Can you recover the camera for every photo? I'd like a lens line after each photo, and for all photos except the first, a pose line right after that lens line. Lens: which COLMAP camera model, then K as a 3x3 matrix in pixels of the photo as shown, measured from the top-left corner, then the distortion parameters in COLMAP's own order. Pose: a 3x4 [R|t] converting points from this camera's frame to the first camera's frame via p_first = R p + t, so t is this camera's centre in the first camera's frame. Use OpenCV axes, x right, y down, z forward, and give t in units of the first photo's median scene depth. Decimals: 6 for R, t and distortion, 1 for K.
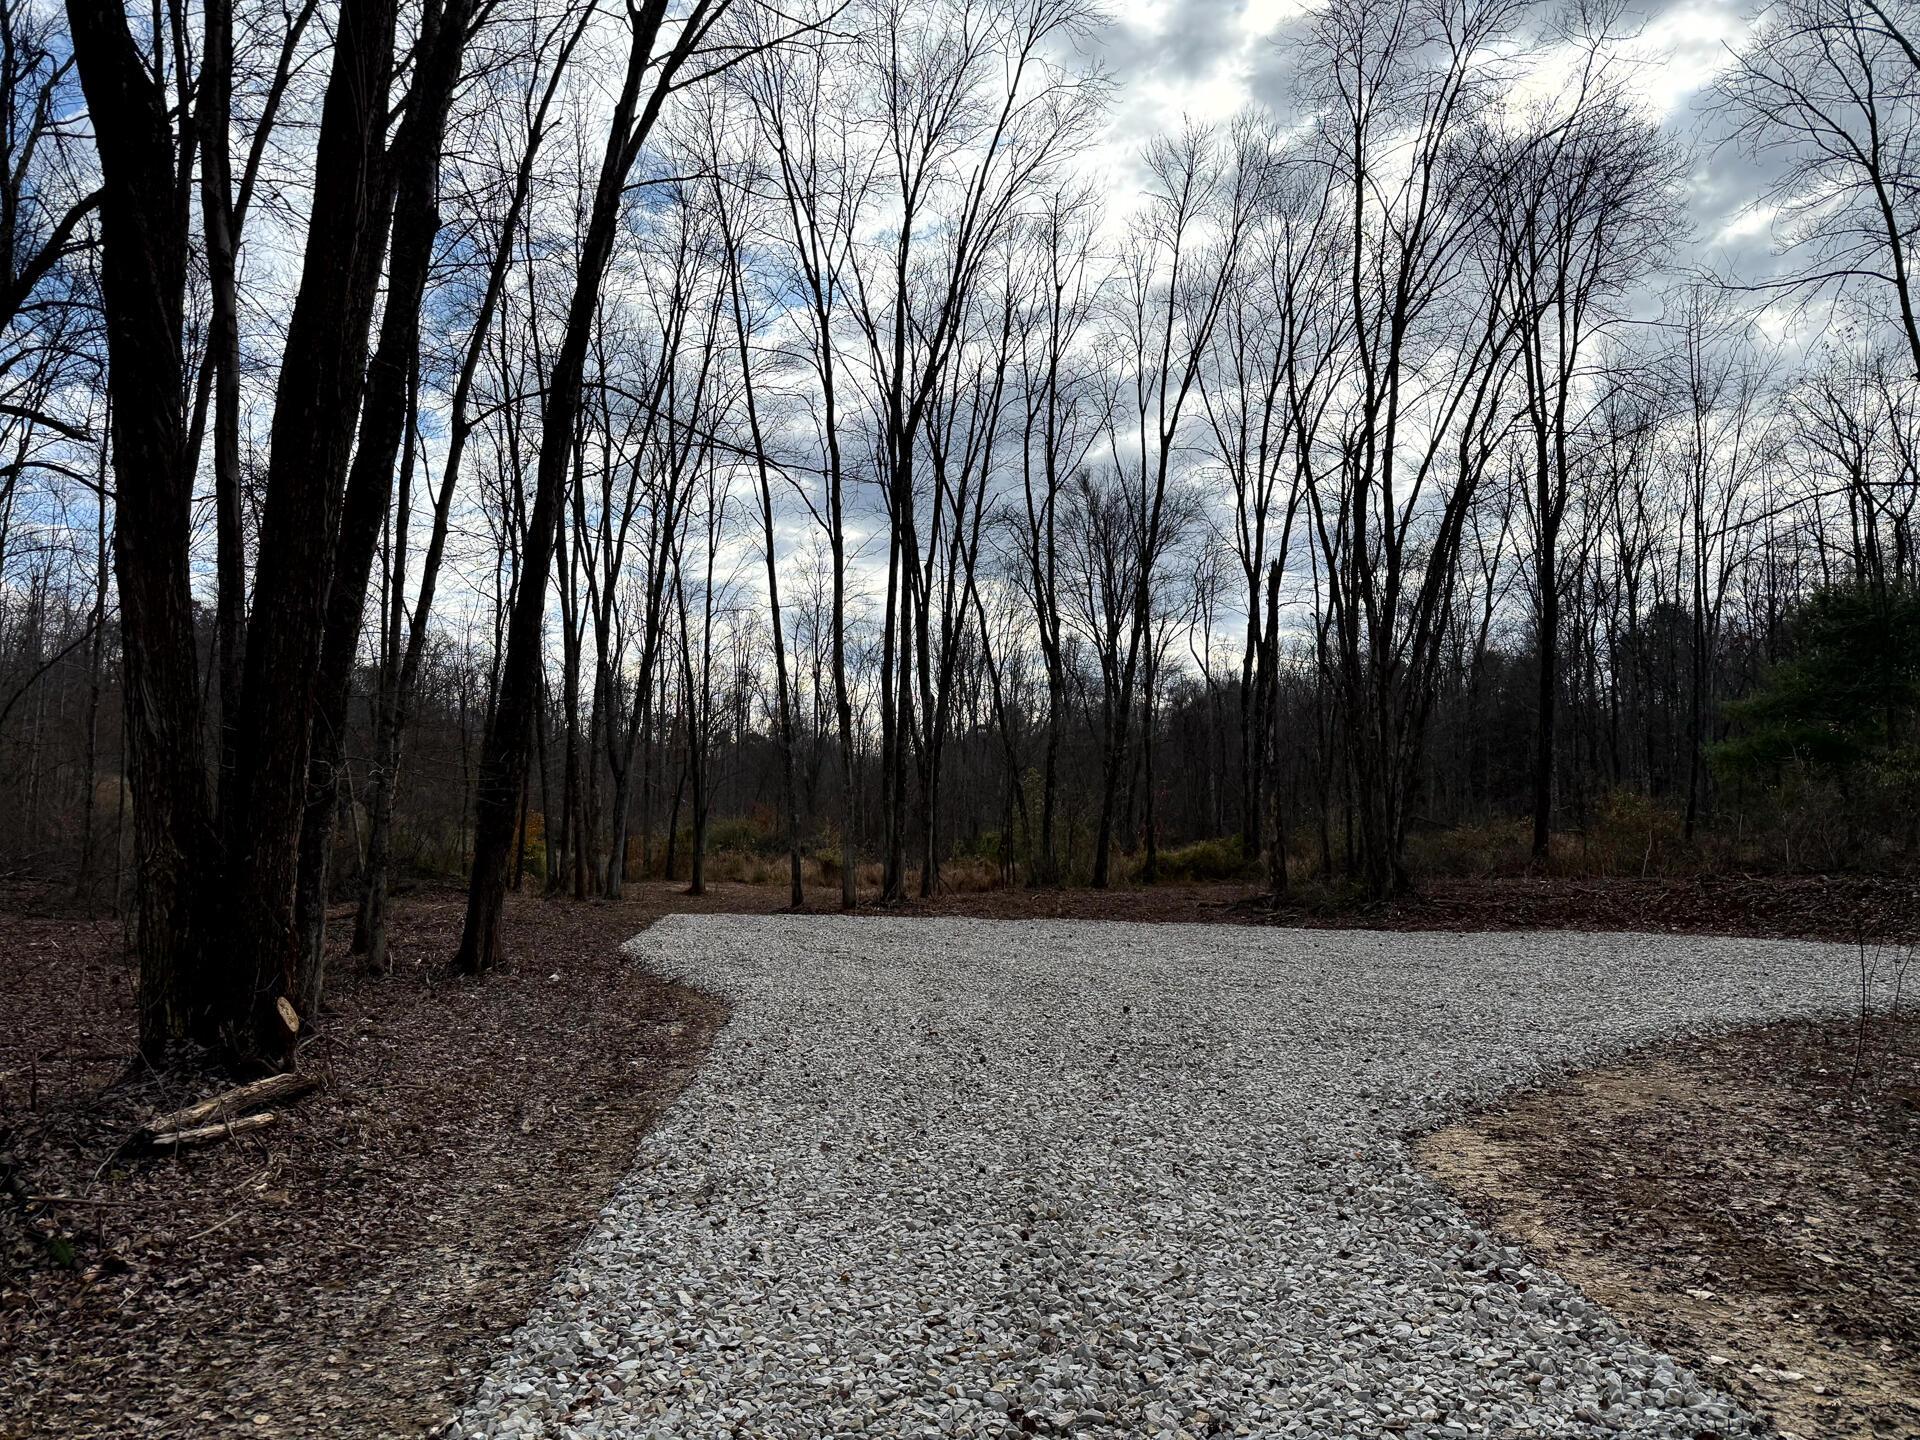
lens RADIAL K [[1335.2, 0, 959.1], [0, 1335.2, 742.6], [0, 0, 1]] dist [0.005810, -0.047464]
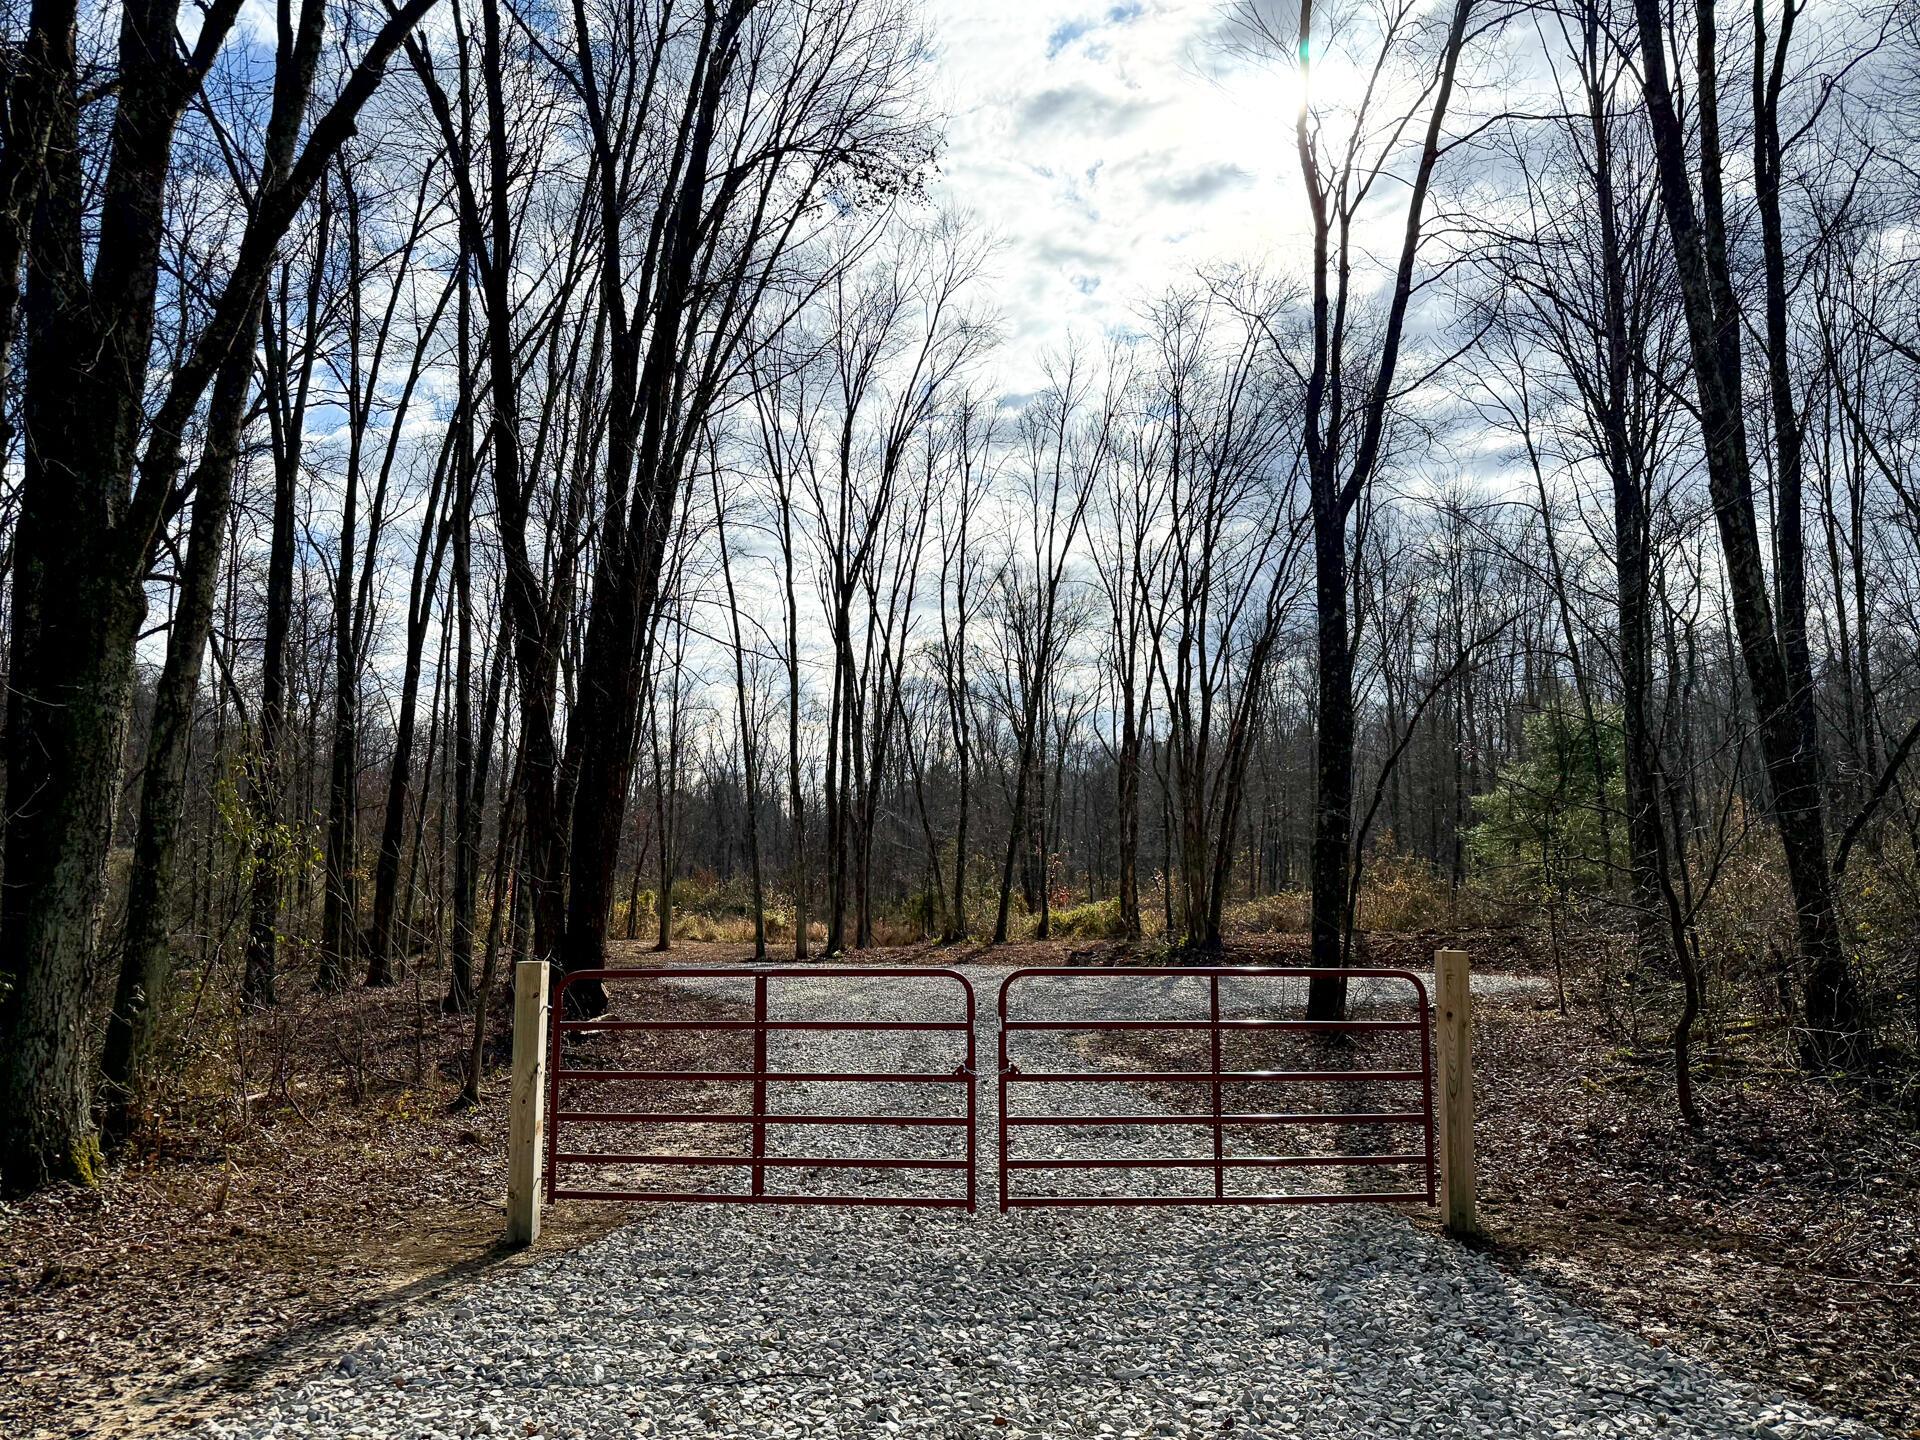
lens RADIAL K [[1383.0, 0, 949.1], [0, 1383.0, 725.9], [0, 0, 1]] dist [0.000985, 0.000137]
pose [[0.998995, 0.002599, 0.044754, -0.001127], [-0.000314, 0.998699, -0.050988, -0.026529], [-0.044829, 0.050923, 0.997696, -0.291167]]
